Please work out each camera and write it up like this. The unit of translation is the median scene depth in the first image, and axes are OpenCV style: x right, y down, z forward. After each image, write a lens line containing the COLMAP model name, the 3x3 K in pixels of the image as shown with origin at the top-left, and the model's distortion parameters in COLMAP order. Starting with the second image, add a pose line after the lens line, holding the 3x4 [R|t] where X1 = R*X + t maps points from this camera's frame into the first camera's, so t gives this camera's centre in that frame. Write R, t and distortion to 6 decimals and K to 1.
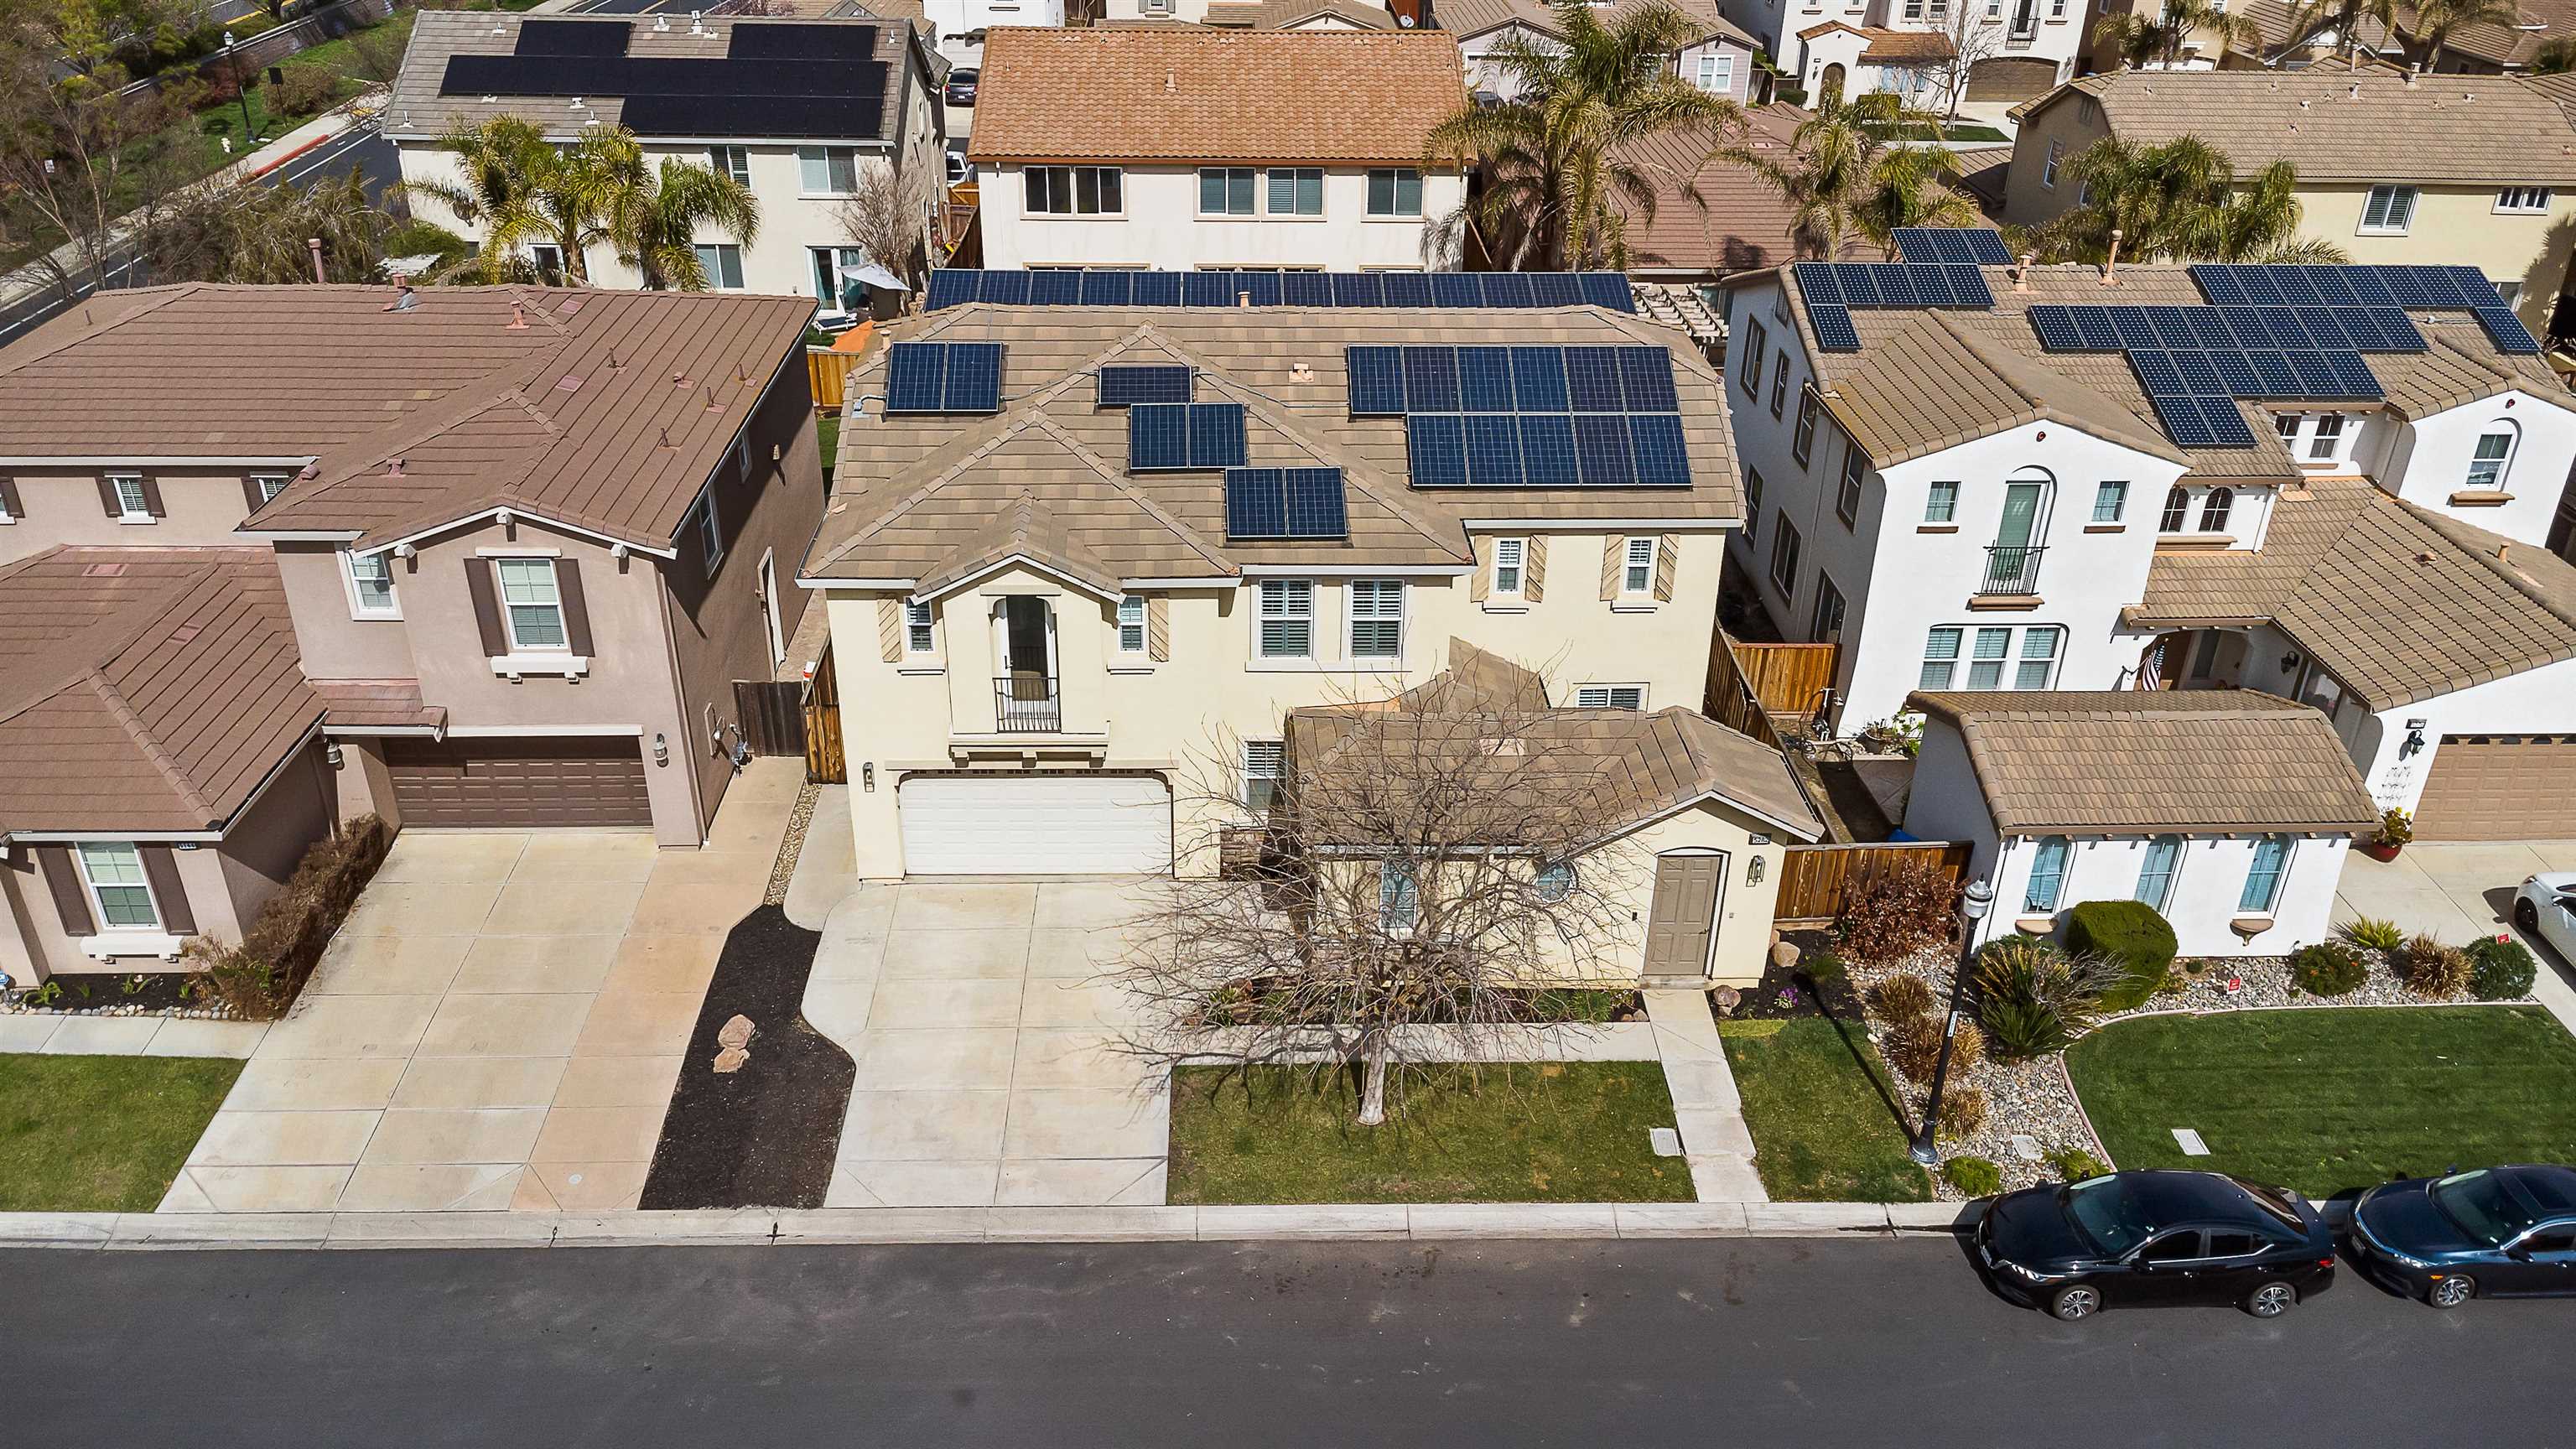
lens RADIAL K [[1873.6, 0, 1288.0], [0, 1873.6, 724.5], [0, 0, 1]] dist [0.040848, -0.032485]
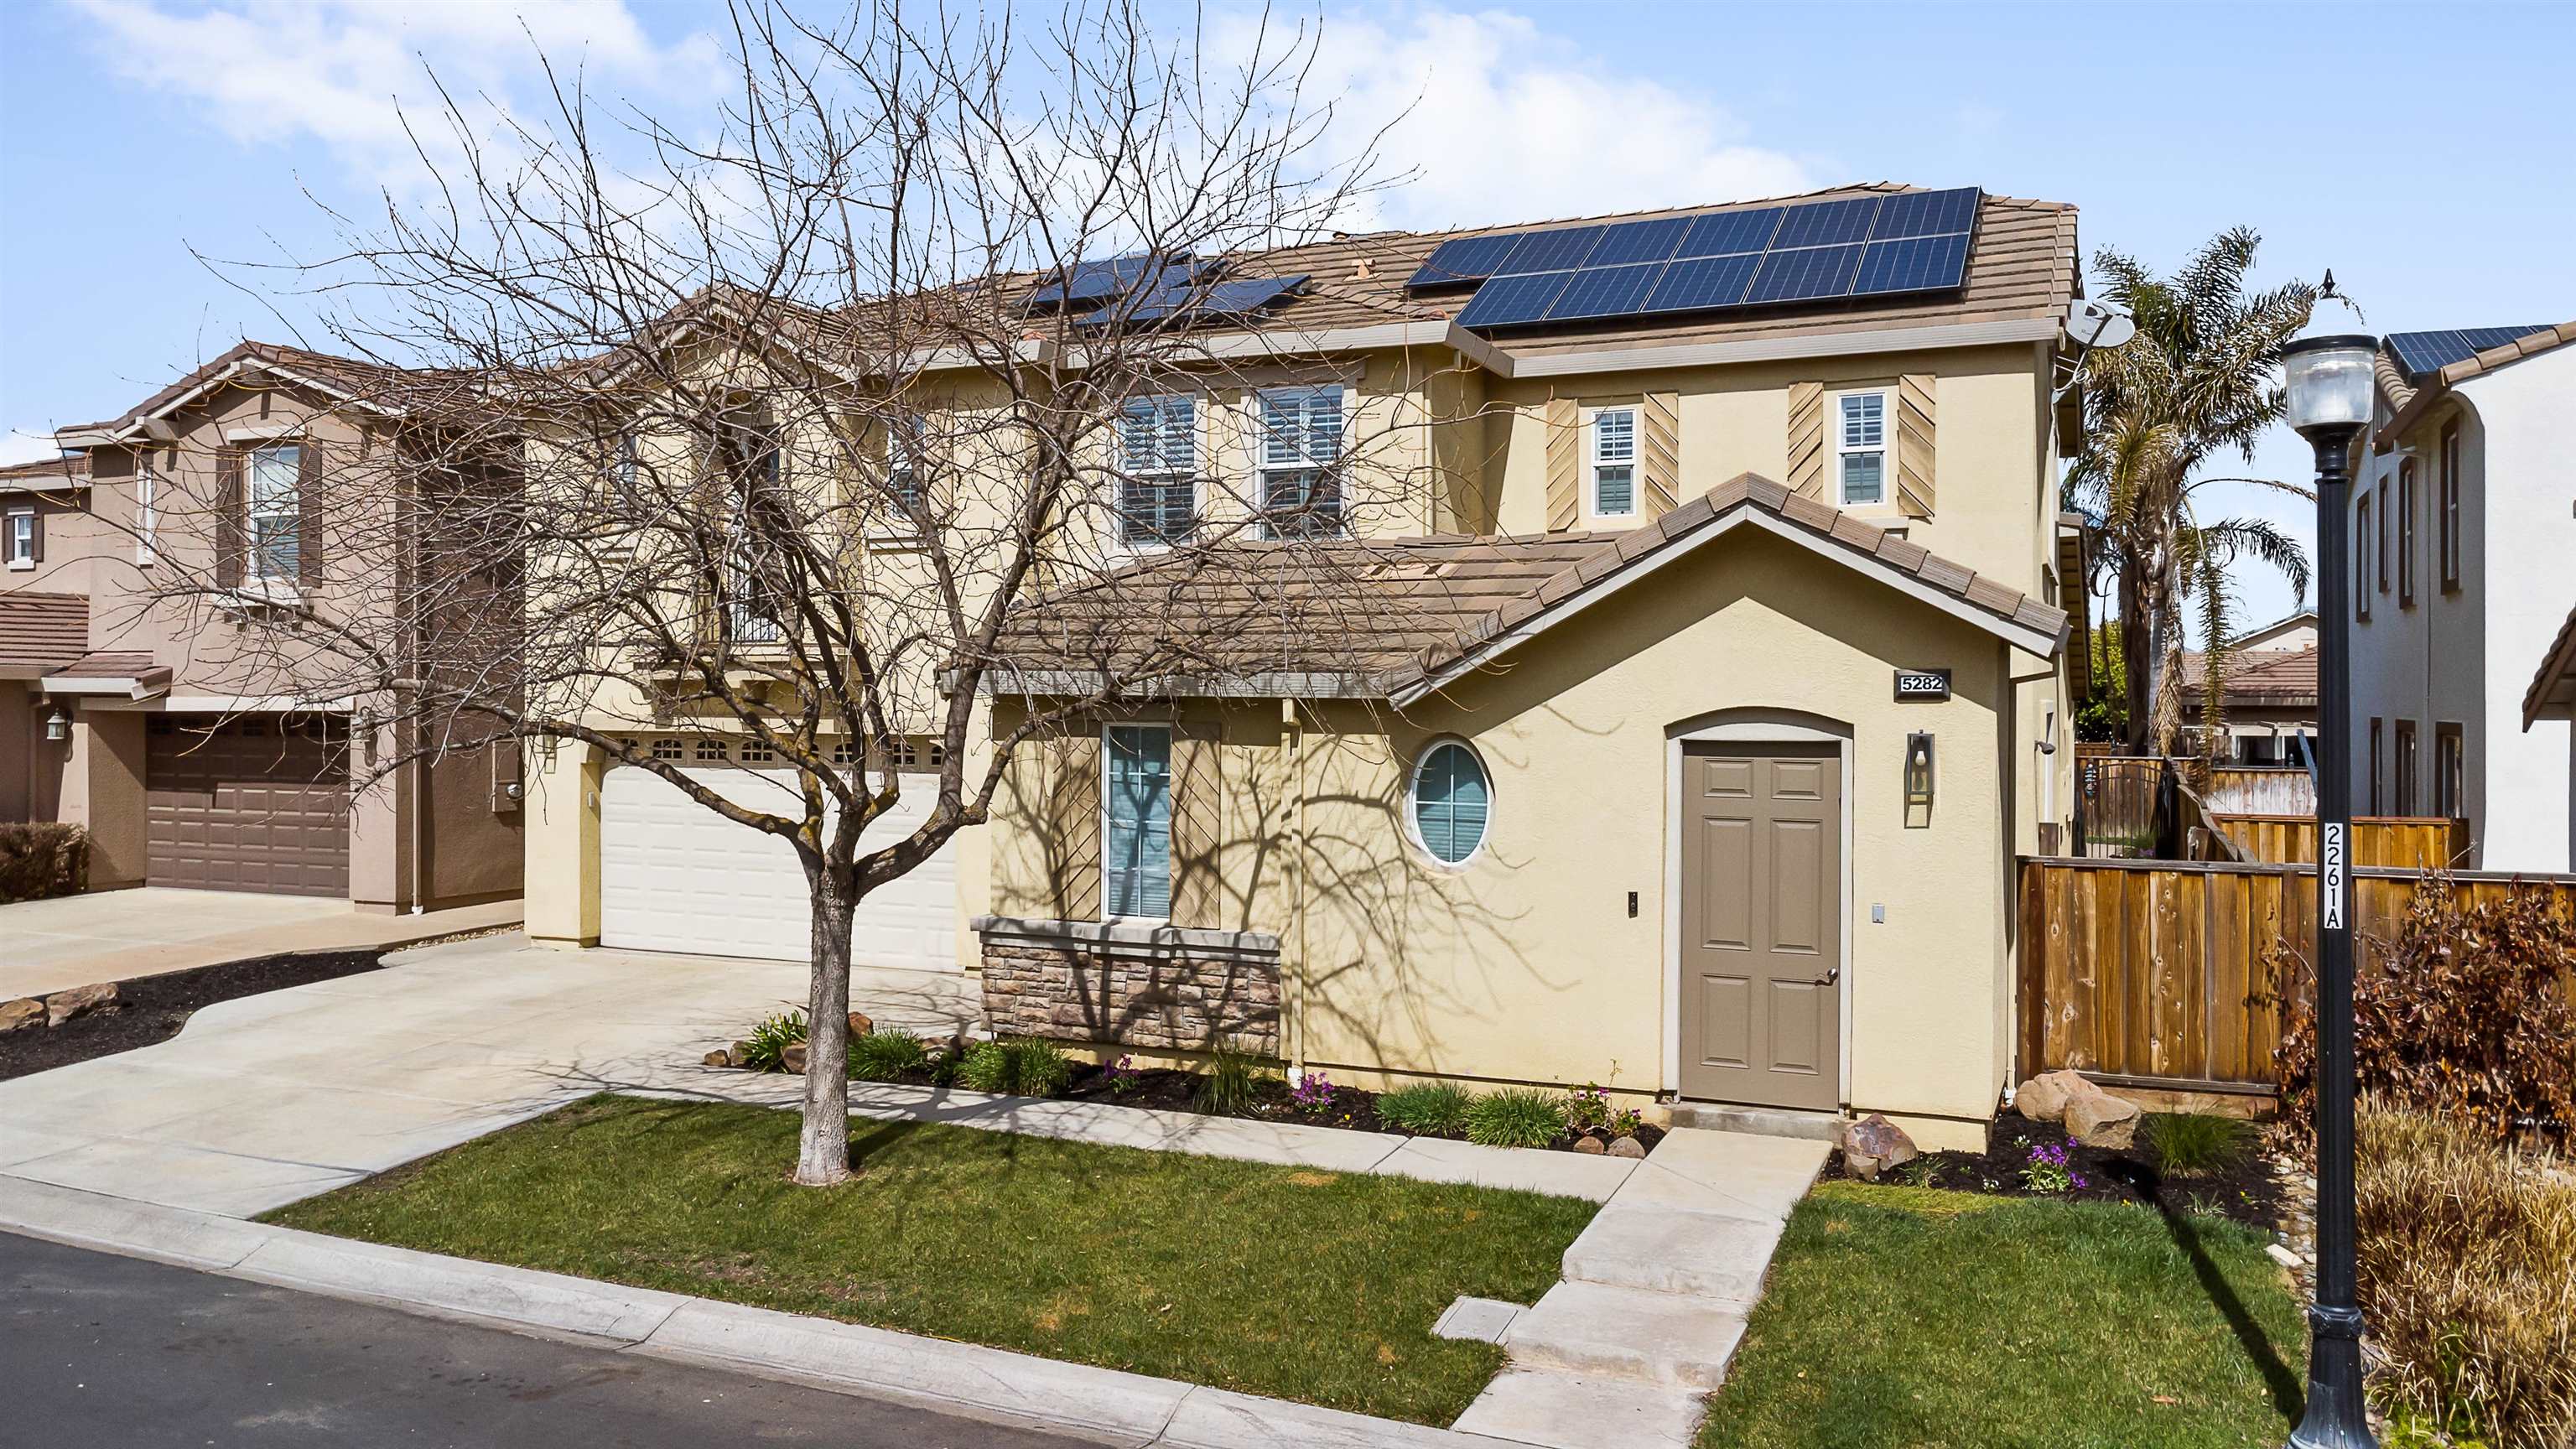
lens RADIAL K [[1873.6, 0, 1288.0], [0, 1873.6, 724.5], [0, 0, 1]] dist [0.040848, -0.032485]
pose [[0.901963, -0.004639, -0.431789, 0.299312], [-0.203336, 0.877578, -0.434178, 0.266863], [0.380943, 0.479411, 0.790600, 0.632918]]
